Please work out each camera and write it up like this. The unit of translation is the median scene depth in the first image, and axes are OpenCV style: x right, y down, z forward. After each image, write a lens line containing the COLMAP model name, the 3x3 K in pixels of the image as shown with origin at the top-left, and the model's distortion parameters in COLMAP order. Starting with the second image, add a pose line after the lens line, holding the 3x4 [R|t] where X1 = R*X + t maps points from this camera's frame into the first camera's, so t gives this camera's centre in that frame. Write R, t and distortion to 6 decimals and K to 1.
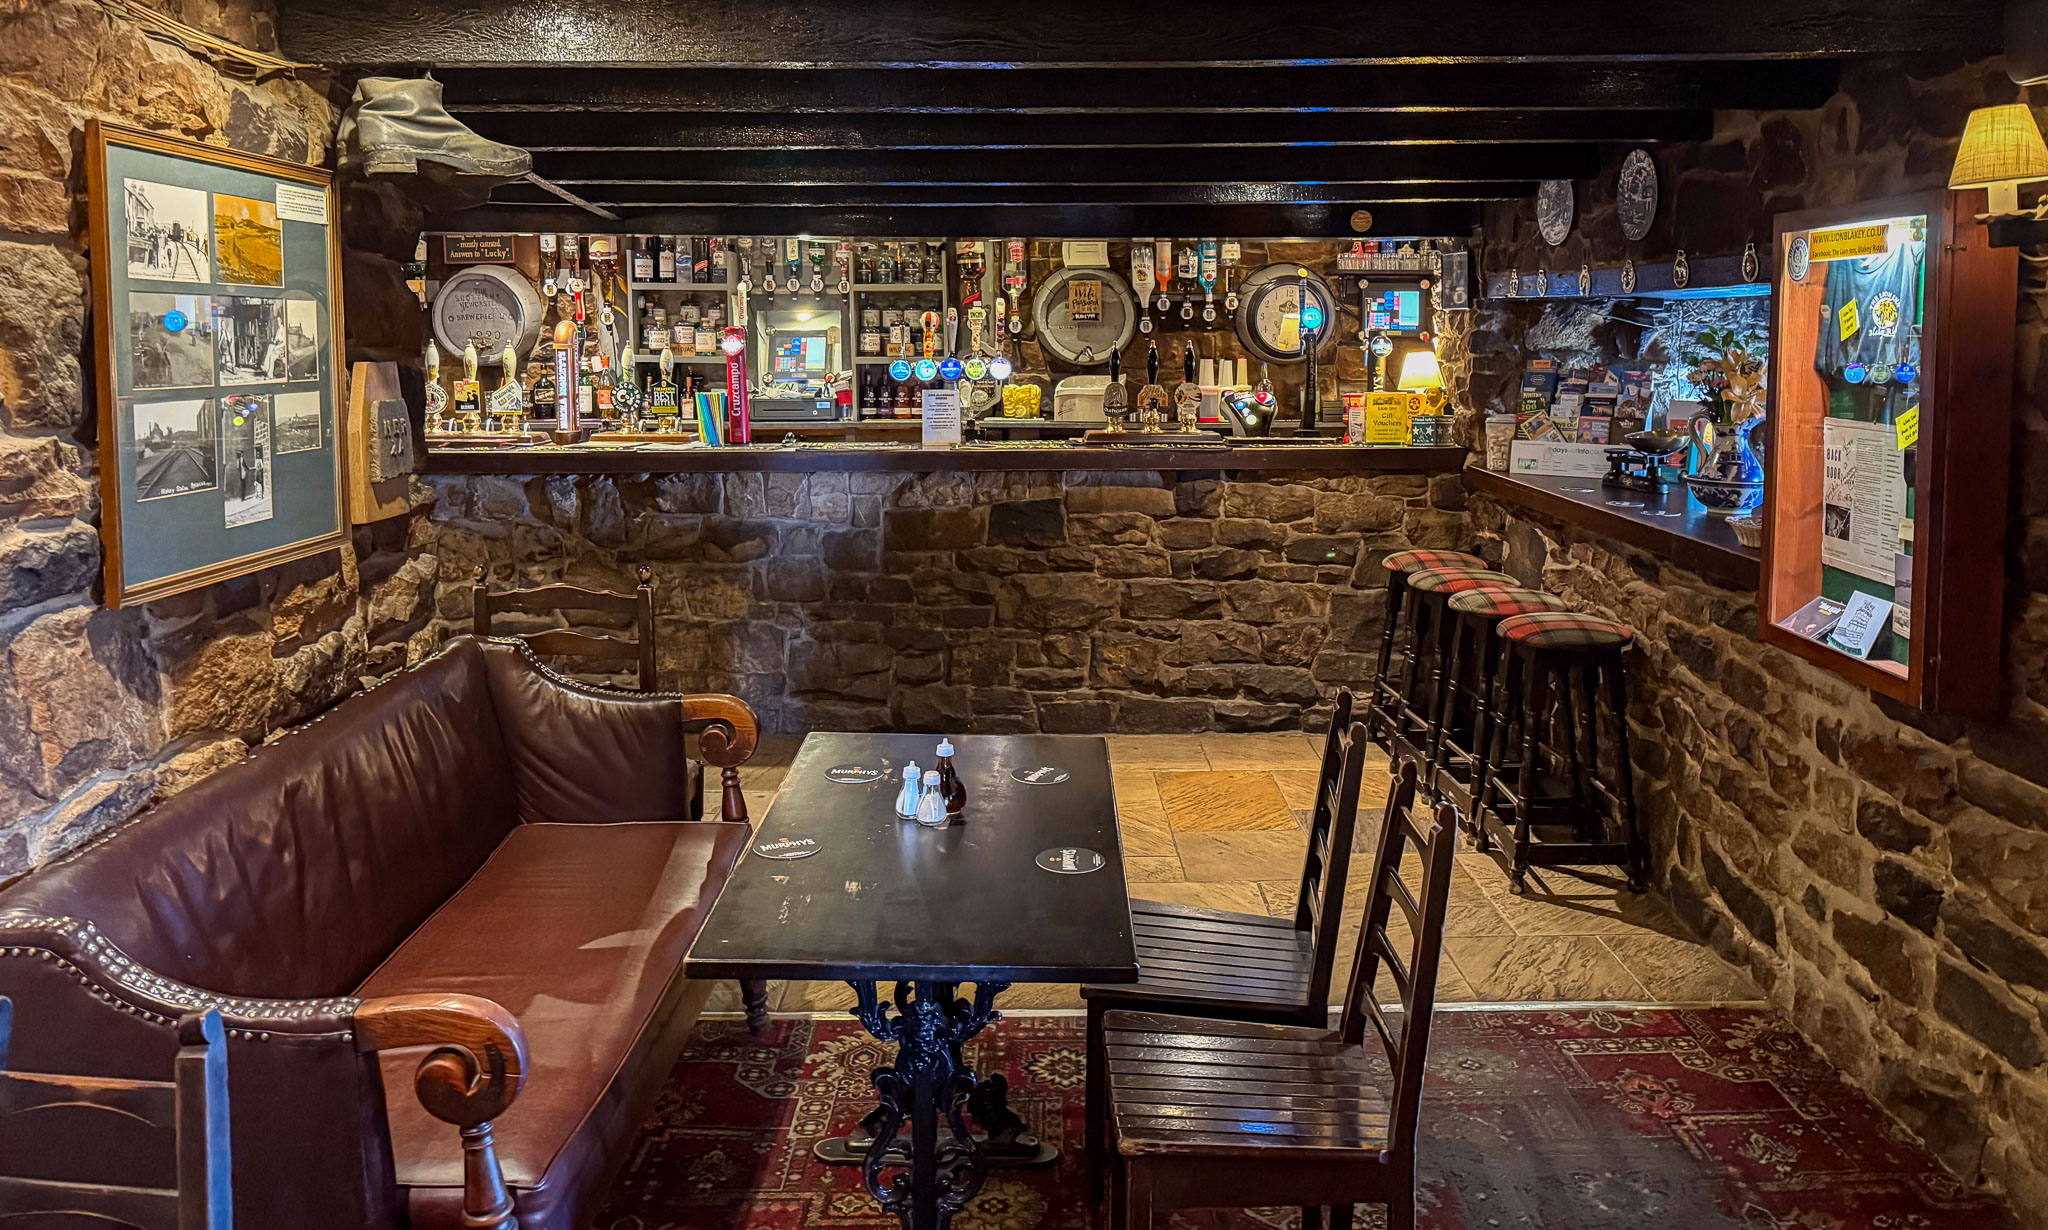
lens RADIAL K [[1516.8, 0, 1024.0], [0, 1516.8, 615.0], [0, 0, 1]] dist [-0.002171, -0.002804]
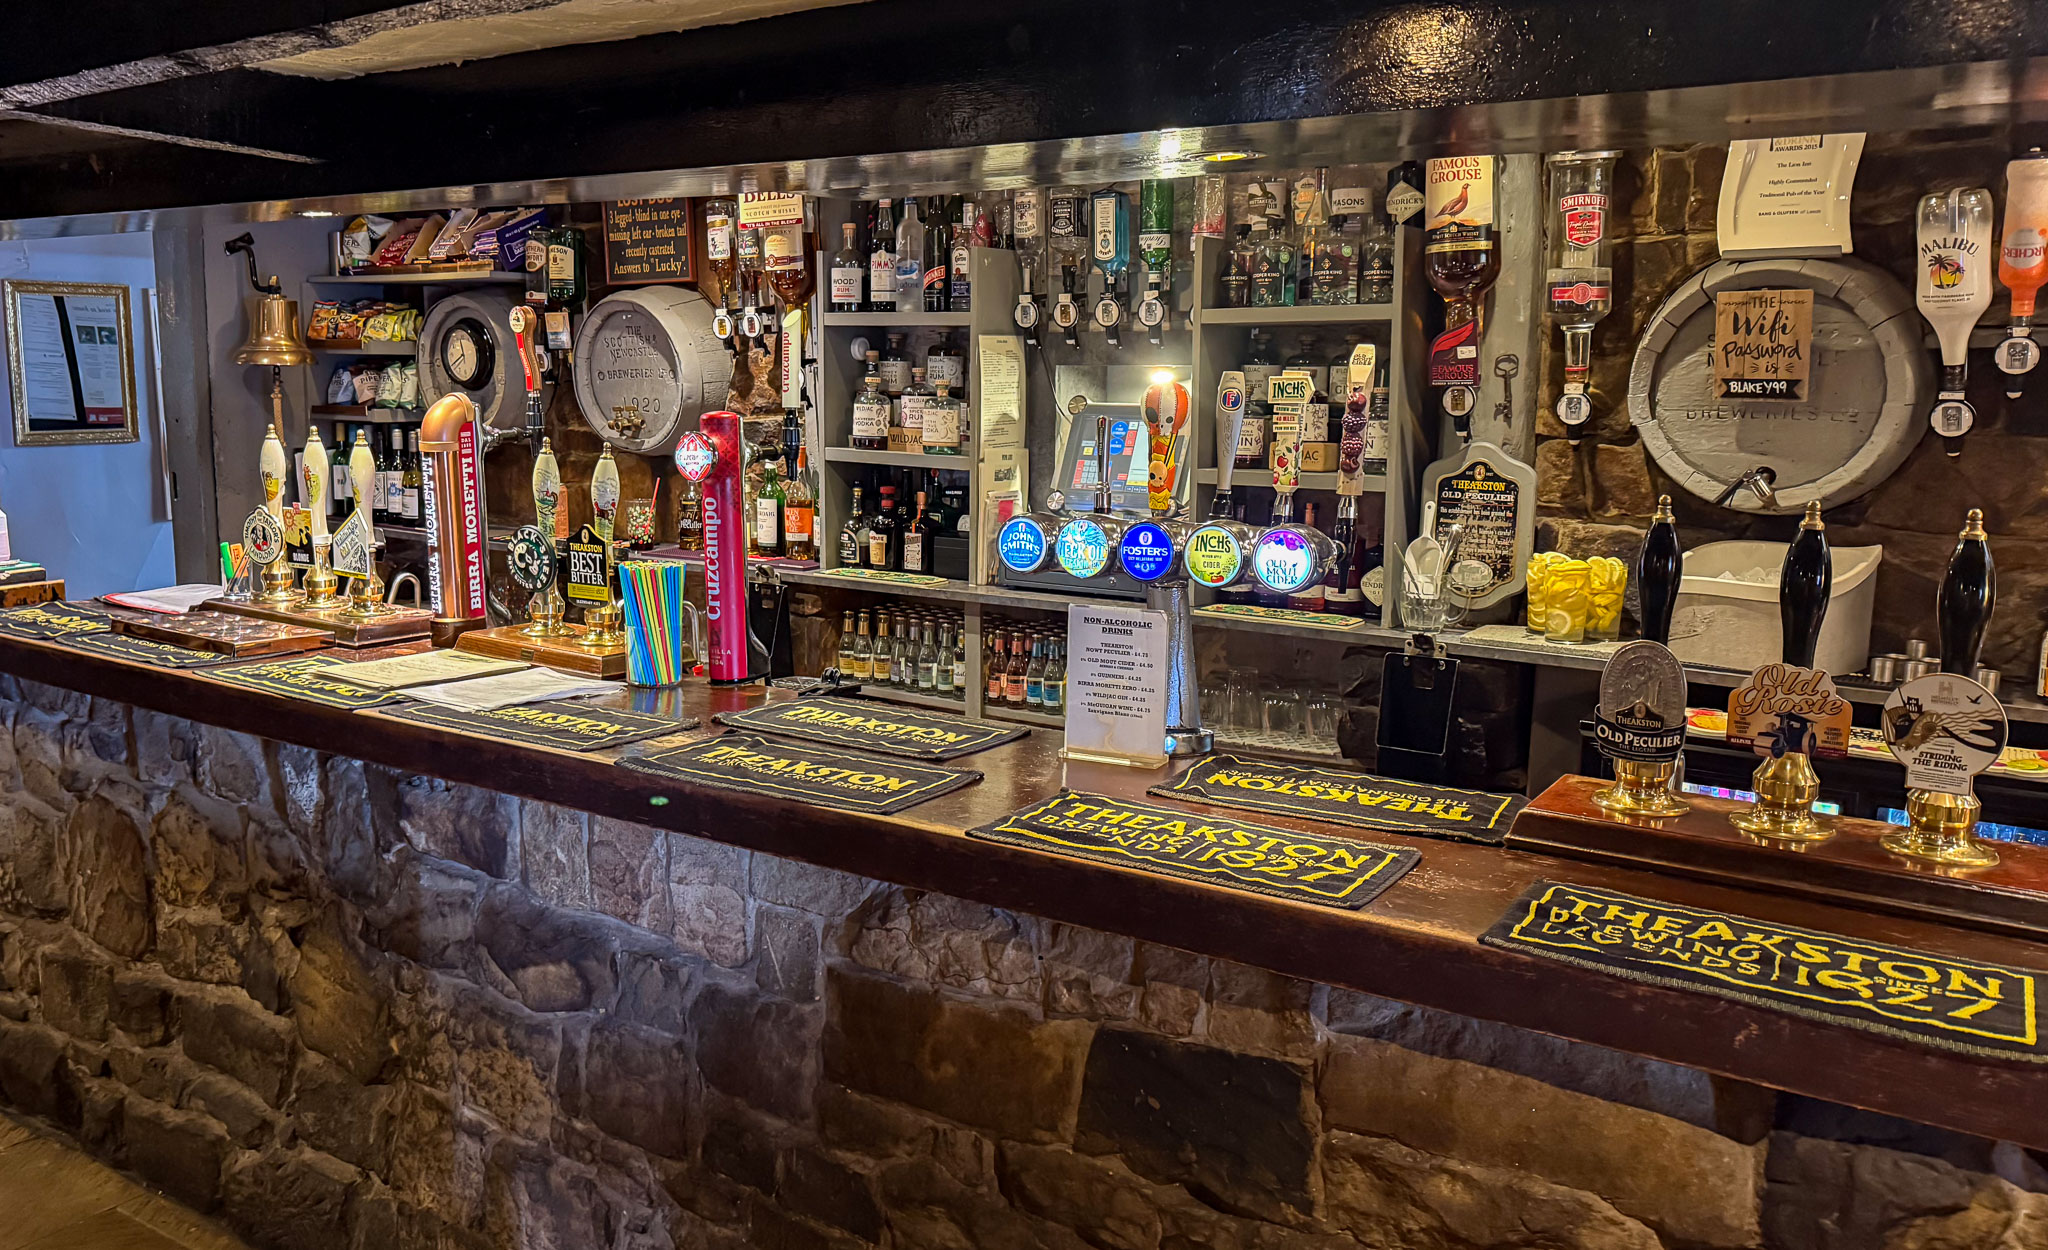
lens RADIAL K [[1504.4, 0, 1024.0], [0, 1504.4, 625.0], [0, 0, 1]] dist [-0.005251, -0.002080]
pose [[0.822106, 0.102742, -0.559987, 0.121117], [-0.109983, 0.993715, 0.020856, -0.149036], [0.558610, 0.044443, 0.828239, 0.701711]]
